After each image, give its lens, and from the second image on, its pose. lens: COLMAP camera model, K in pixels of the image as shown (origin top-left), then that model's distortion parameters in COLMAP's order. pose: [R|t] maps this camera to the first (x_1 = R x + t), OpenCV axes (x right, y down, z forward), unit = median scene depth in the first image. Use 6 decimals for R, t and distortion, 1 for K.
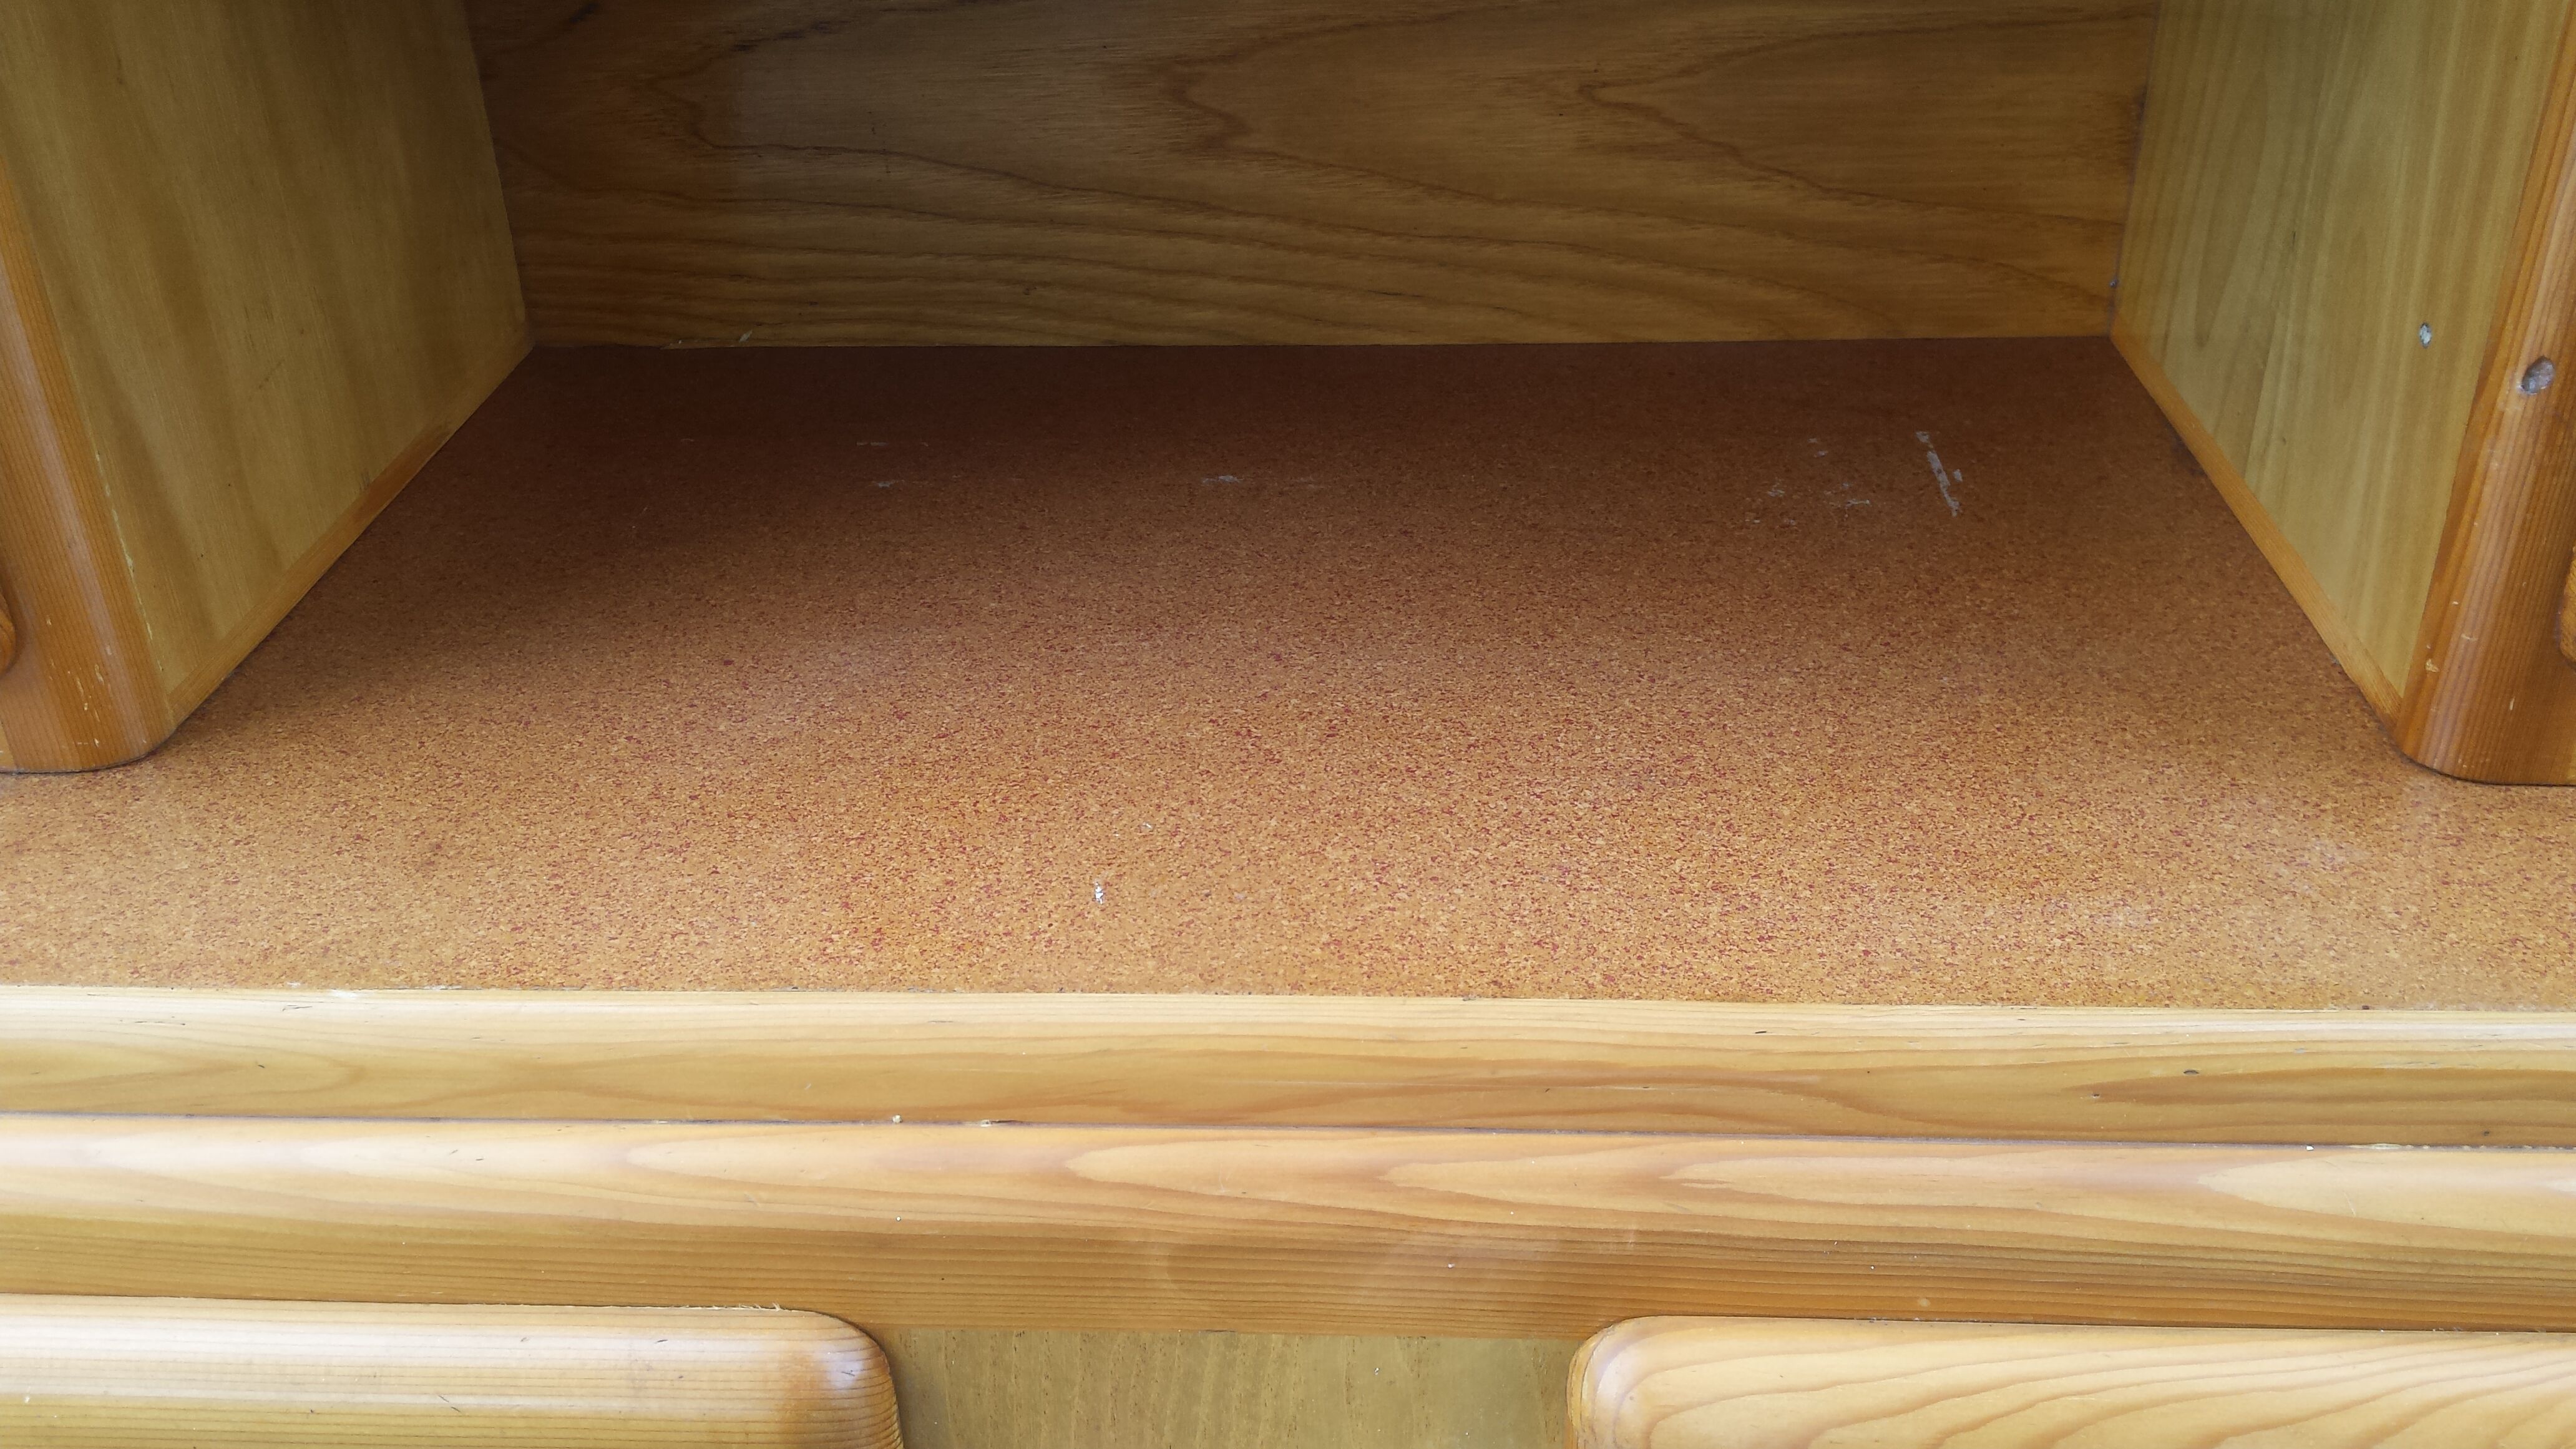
lens RADIAL K [[2305.6, 0, 1286.0], [0, 2305.6, 718.6], [0, 0, 1]] dist [0.118226, -0.238229]
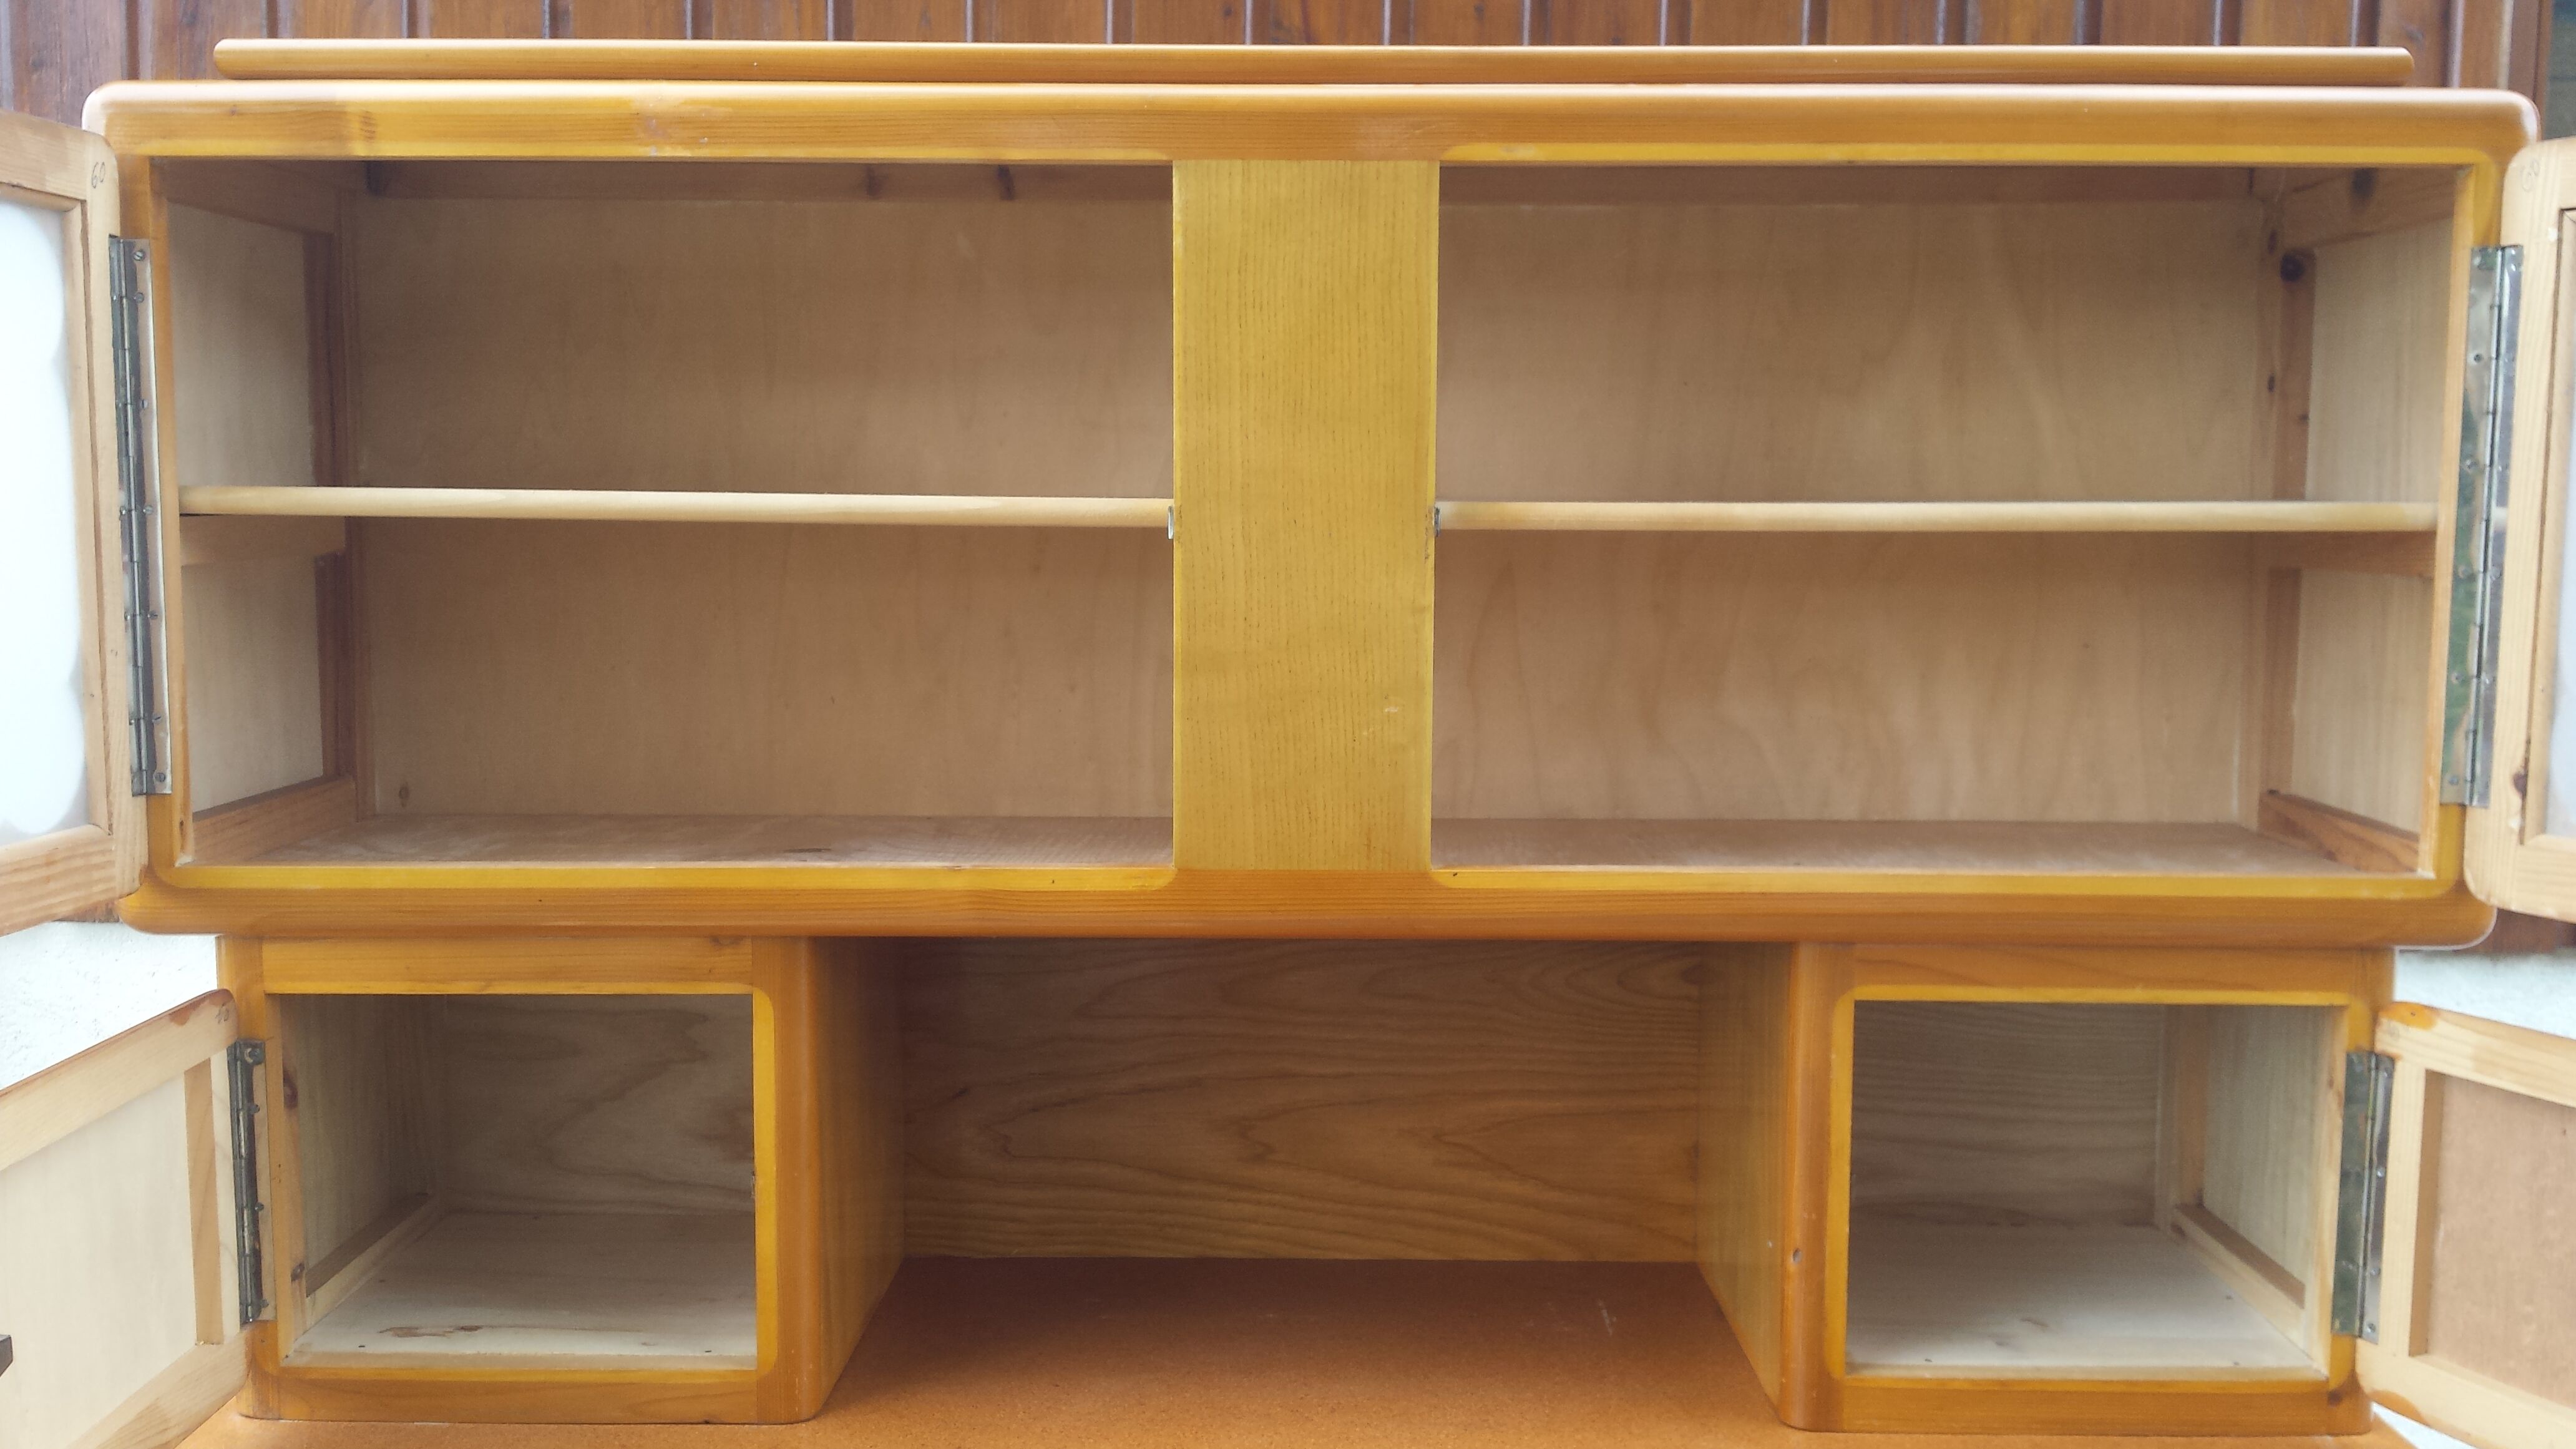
lens RADIAL K [[2314.8, 0, 1288.6], [0, 2314.8, 738.3], [0, 0, 1]] dist [0.114884, -0.251296]
pose [[0.998029, 0.027852, 0.056237, -0.130717], [-0.002767, 0.914774, -0.403958, 0.244844], [-0.062695, 0.403006, 0.913047, -1.035139]]
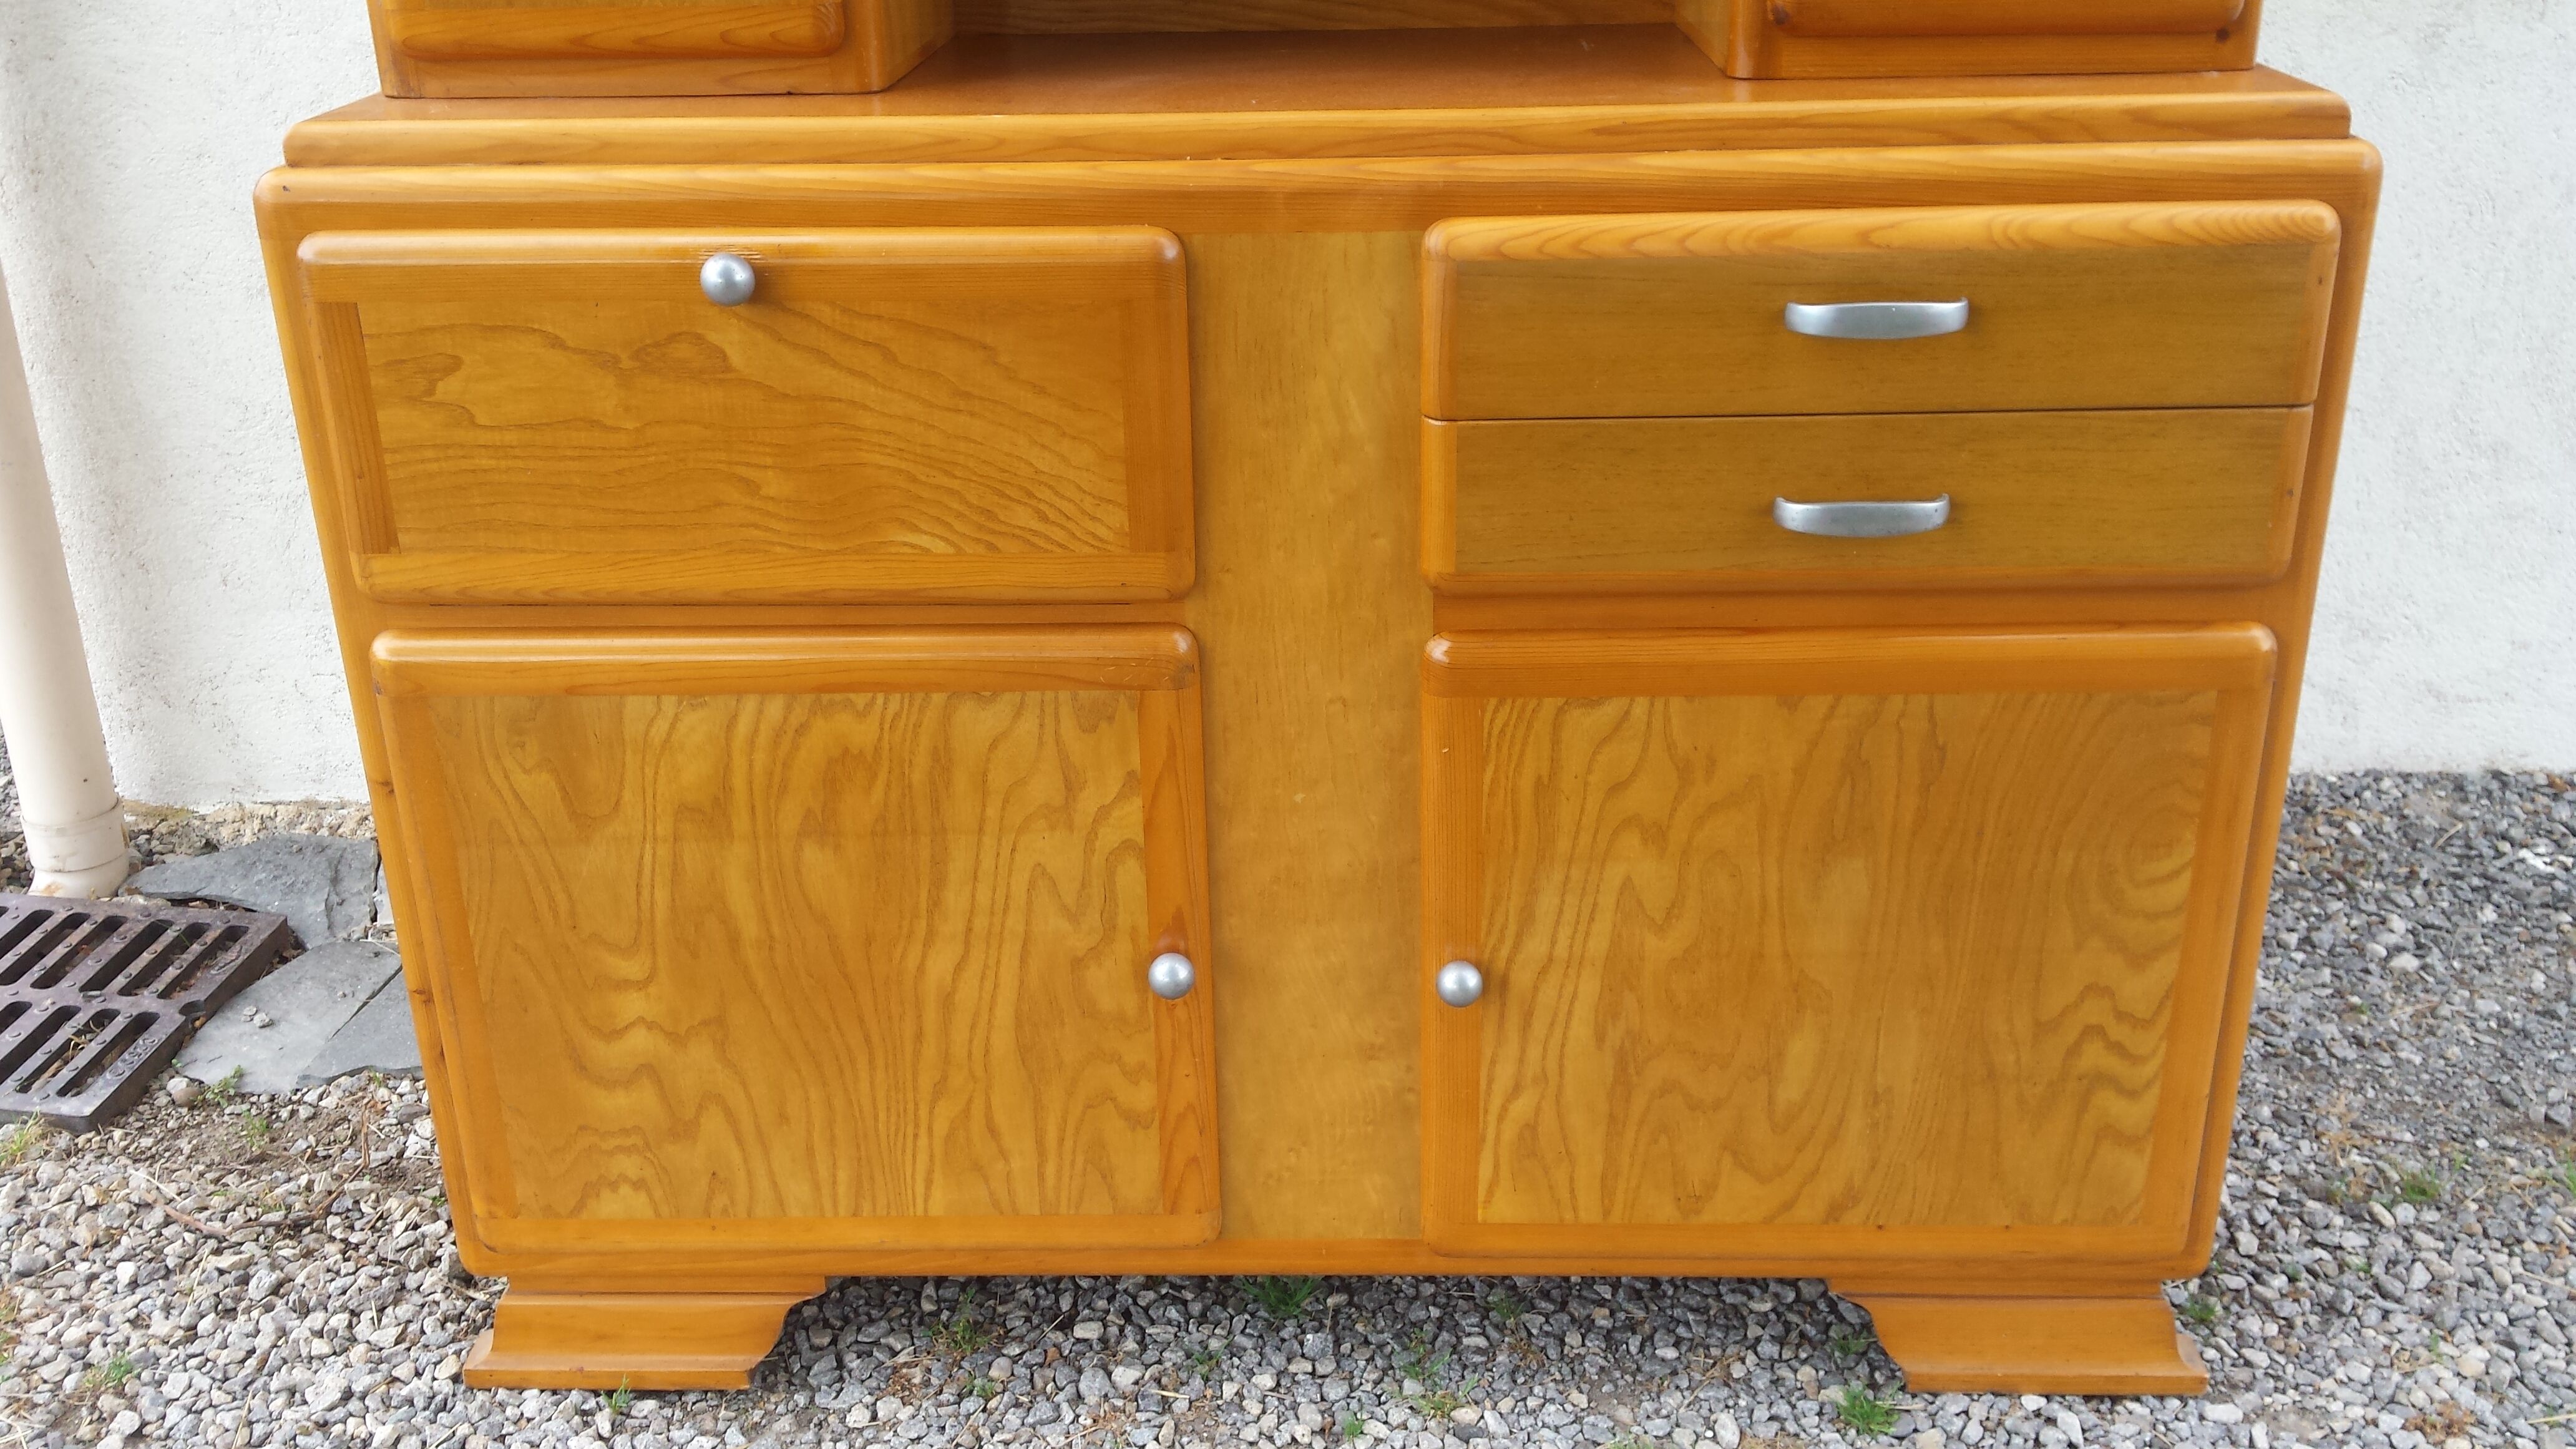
lens RADIAL K [[2315.4, 0, 1286.3], [0, 2315.4, 748.7], [0, 0, 1]] dist [0.101758, -0.217537]
pose [[0.999614, -0.000550, 0.027770, -0.081009], [0.003652, 0.993727, -0.111778, 0.784313], [-0.027535, 0.111836, 0.993345, -1.148747]]
